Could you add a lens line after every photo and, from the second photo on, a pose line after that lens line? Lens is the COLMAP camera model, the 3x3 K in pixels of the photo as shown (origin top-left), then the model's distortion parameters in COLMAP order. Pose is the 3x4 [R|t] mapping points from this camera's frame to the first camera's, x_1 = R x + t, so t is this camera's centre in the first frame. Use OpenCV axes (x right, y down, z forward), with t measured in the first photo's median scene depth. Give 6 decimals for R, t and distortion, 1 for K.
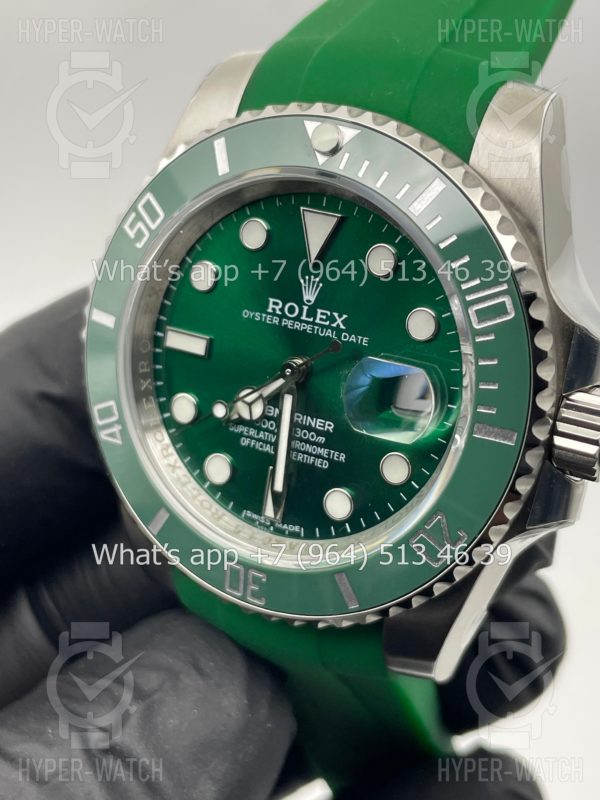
lens RADIAL K [[1229.4, 0, 300.0], [0, 1229.4, 400.0], [0, 0, 1]] dist [-0.002305, -0.012352]
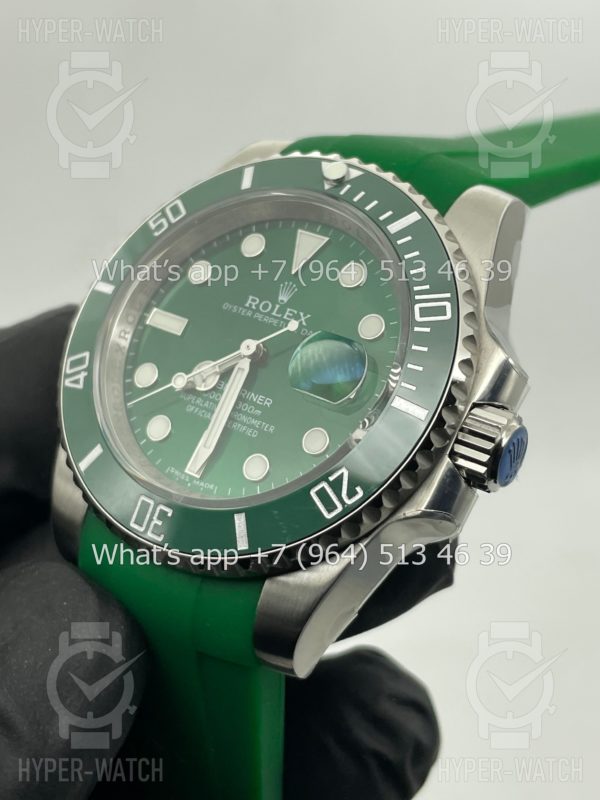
lens RADIAL K [[1229.4, 0, 300.0], [0, 1229.4, 400.0], [0, 0, 1]] dist [-0.002305, -0.012352]
pose [[0.957272, 0.288300, -0.022644, 0.076214], [-0.274959, 0.883118, -0.380131, 0.437775], [-0.089595, 0.370115, 0.924655, -0.045294]]
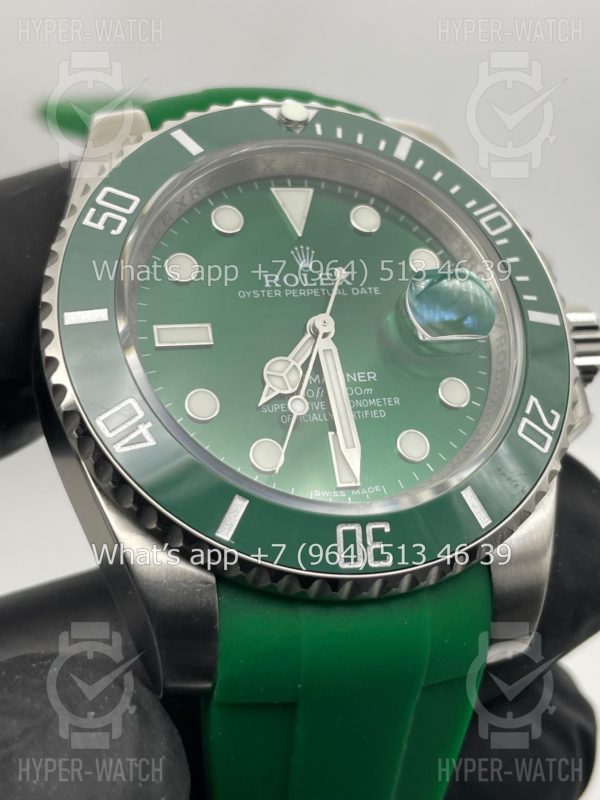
lens RADIAL K [[1260.8, 0, 300.0], [0, 1260.8, 400.0], [0, 0, 1]] dist [0.048205, 0.010242]
pose [[0.699358, 0.000060, 0.714771, -0.707943], [0.399425, 0.829260, -0.390882, 0.393523], [-0.592755, 0.558864, 0.579925, 0.475611]]
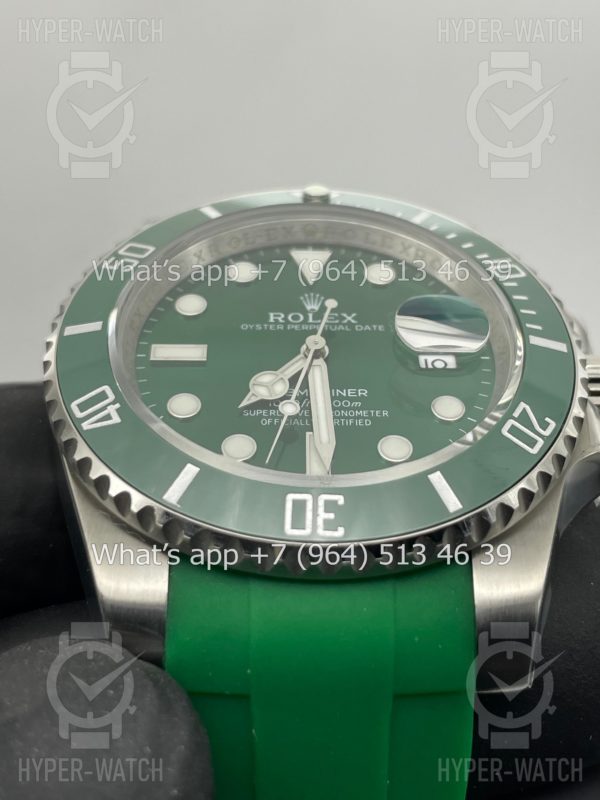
lens RADIAL K [[1252.7, 0, 330.6], [0, 1252.7, 399.4], [0, 0, 1]] dist [-0.033655, -0.011161]
pose [[0.852248, 0.209470, 0.479370, -0.458793], [0.261360, 0.623293, -0.737019, 0.729248], [-0.453171, 0.753411, 0.476453, 0.550319]]
